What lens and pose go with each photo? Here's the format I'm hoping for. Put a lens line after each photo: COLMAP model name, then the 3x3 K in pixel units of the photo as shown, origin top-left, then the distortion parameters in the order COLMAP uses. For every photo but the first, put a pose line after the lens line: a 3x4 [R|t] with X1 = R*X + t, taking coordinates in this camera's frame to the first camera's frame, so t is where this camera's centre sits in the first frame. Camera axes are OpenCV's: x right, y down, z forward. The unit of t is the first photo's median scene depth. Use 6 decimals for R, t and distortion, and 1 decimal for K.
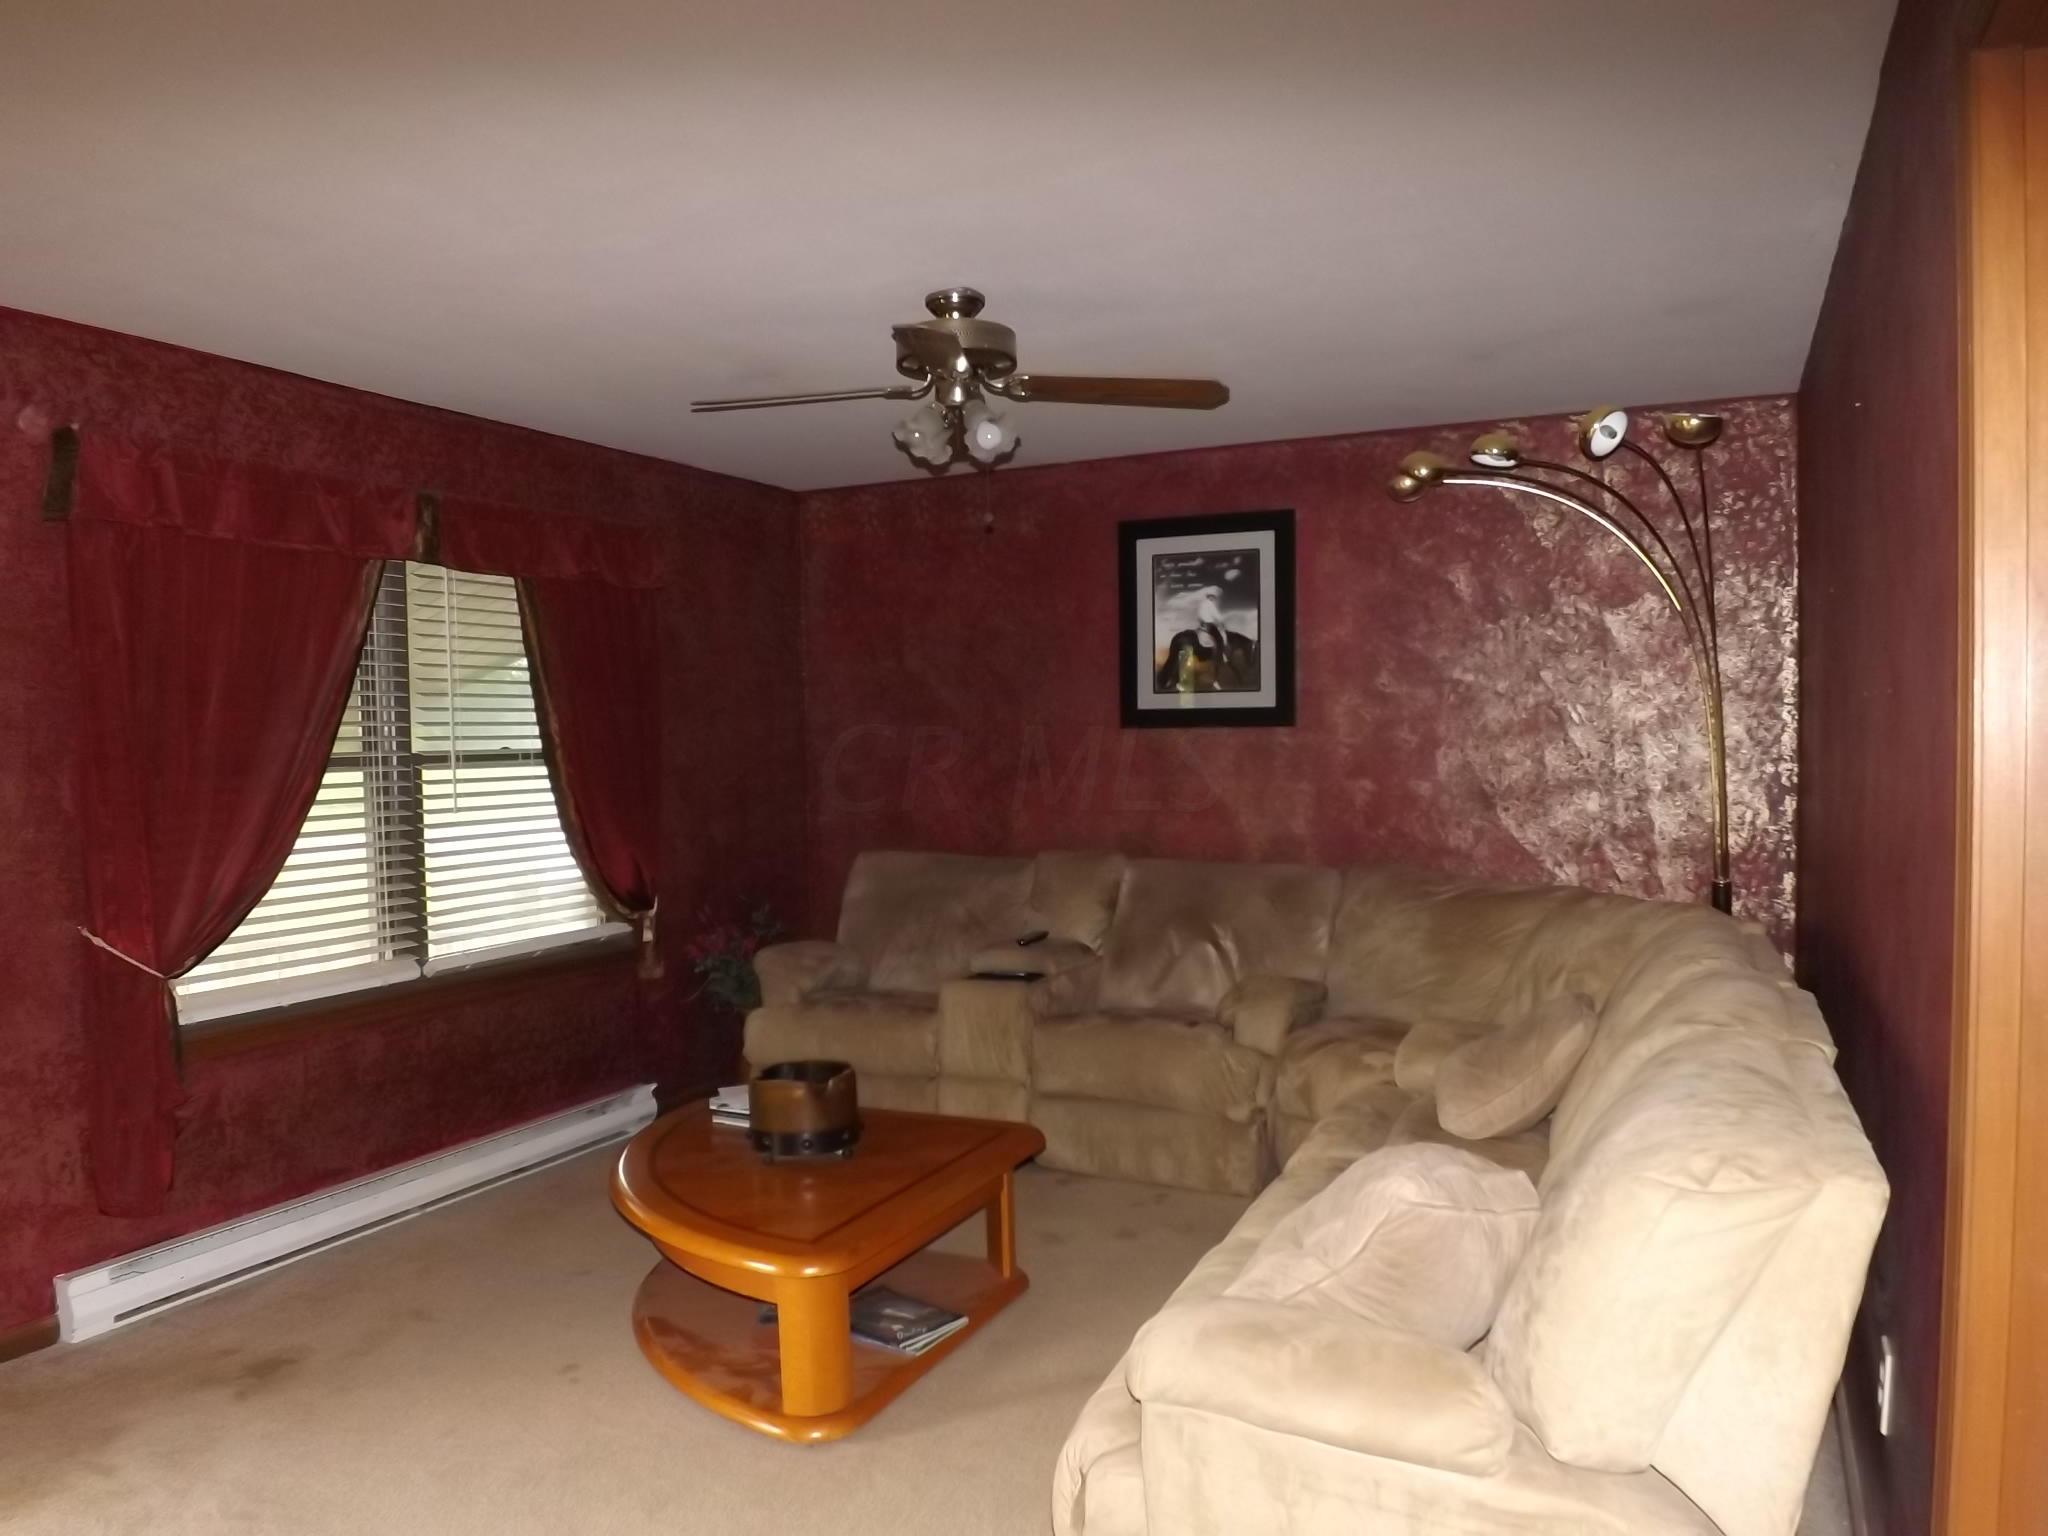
lens RADIAL K [[1513.4, 0, 1027.1], [0, 1513.4, 800.4], [0, 0, 1]] dist [0.004799, -0.000169]
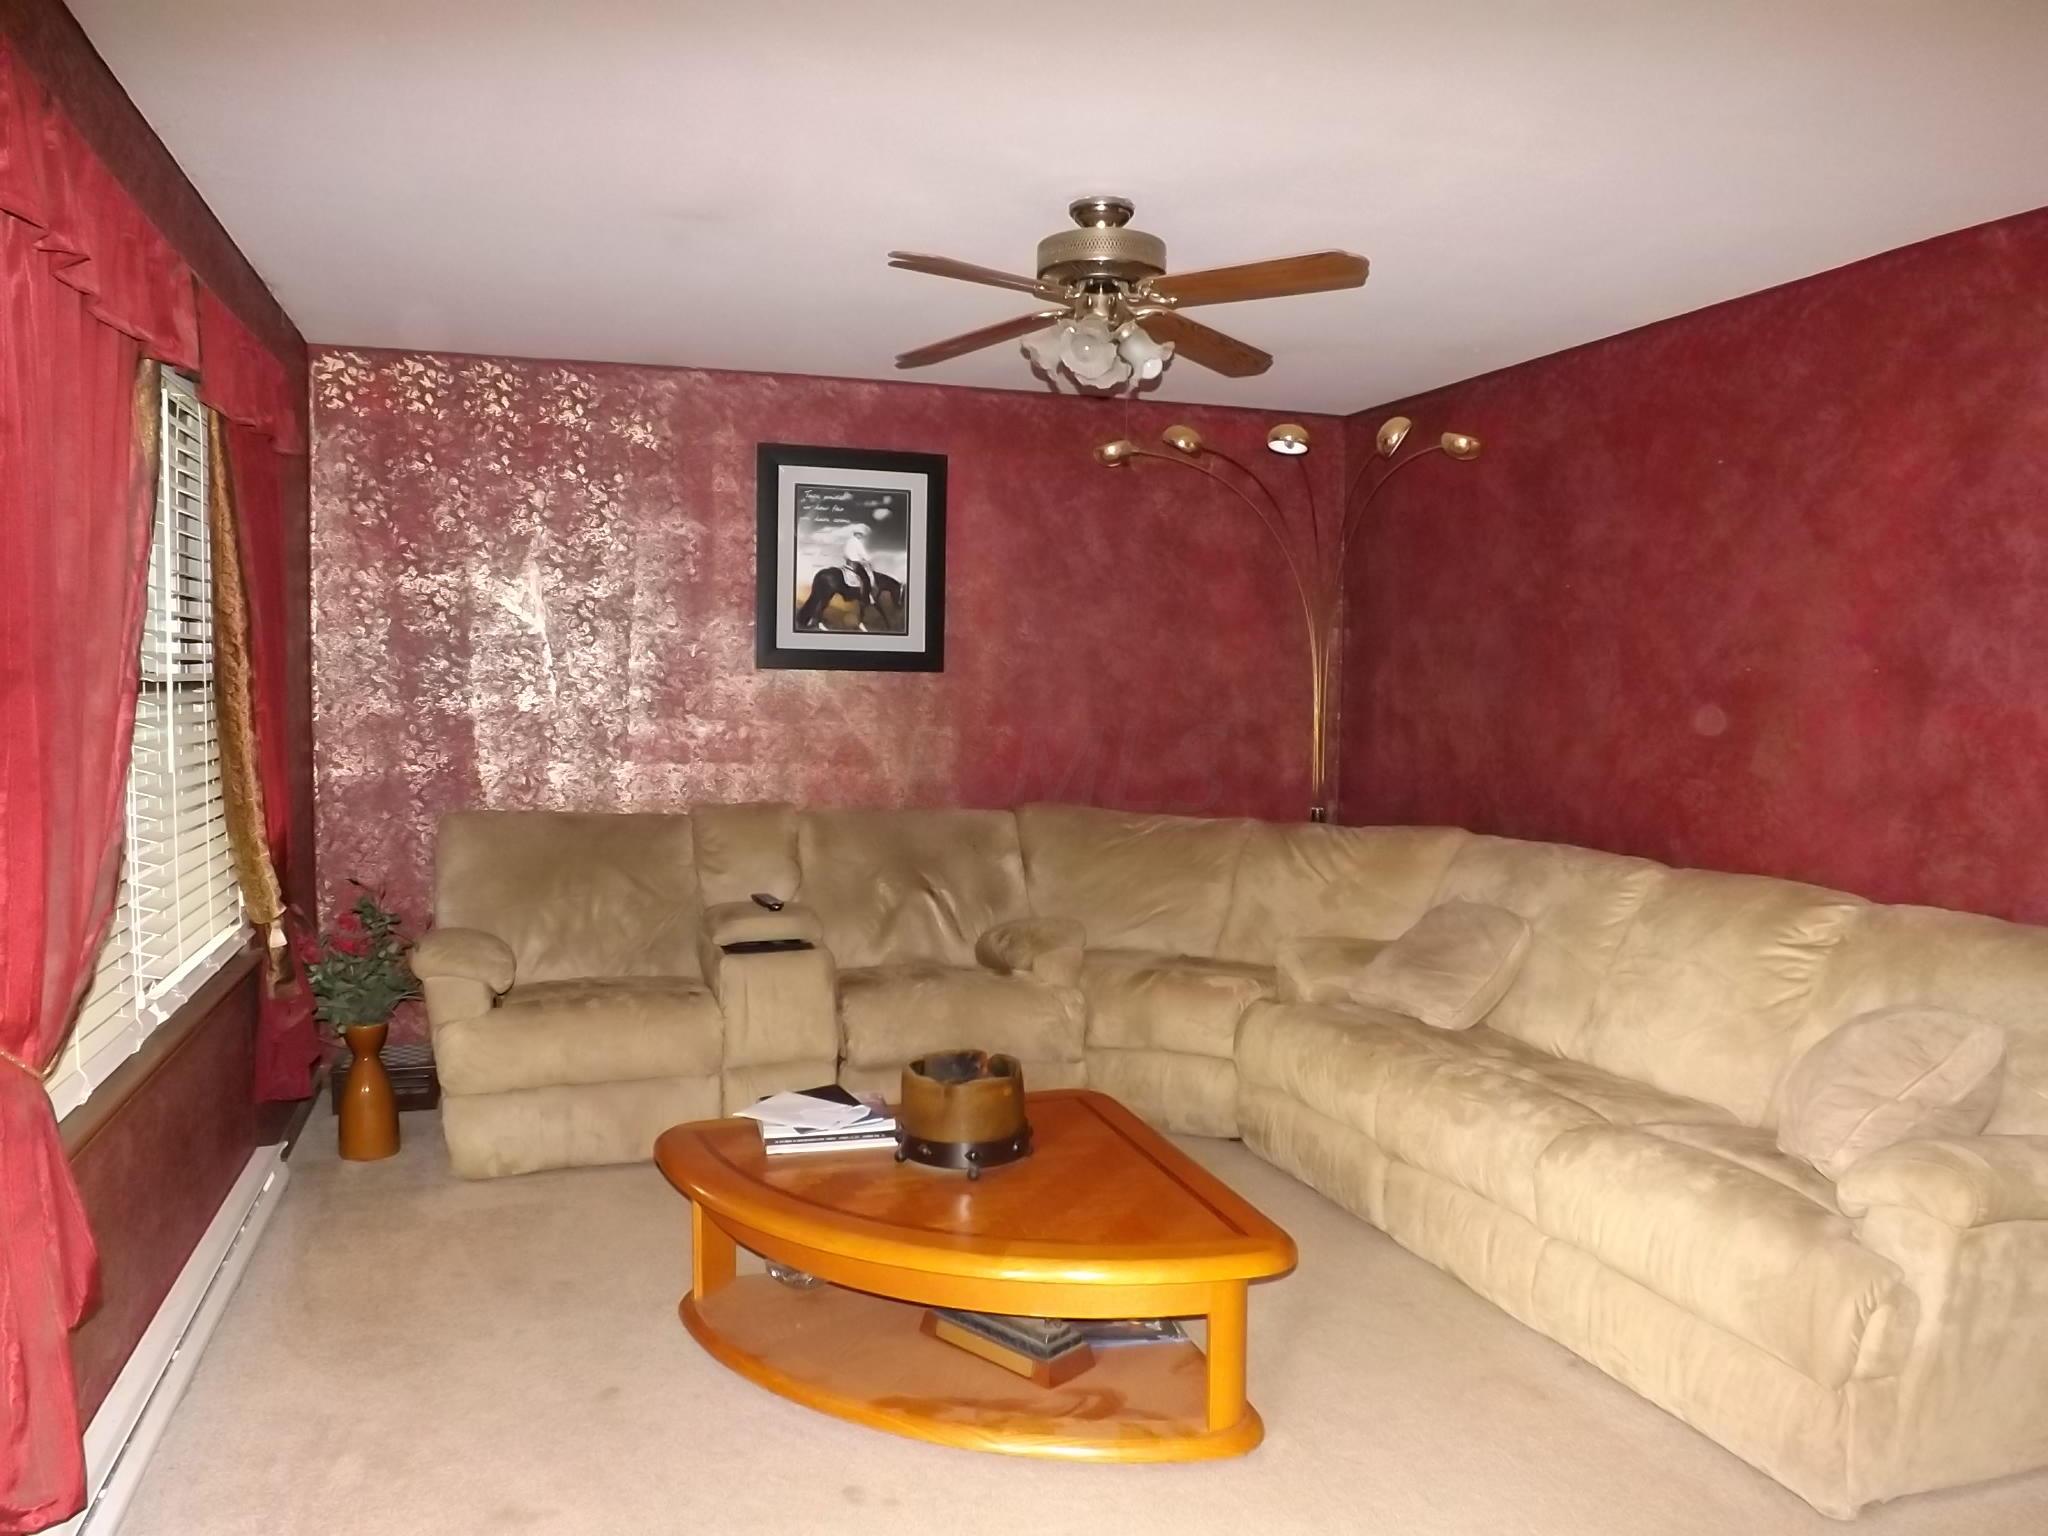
lens RADIAL K [[1488.6, 0, 1024.0], [0, 1488.6, 768.0], [0, 0, 1]] dist [-0.007253, -0.002651]
pose [[0.737895, -0.015863, 0.674729, -0.444398], [0.003581, 0.999802, 0.019589, -0.004514], [-0.674906, -0.012039, 0.737806, 0.231249]]
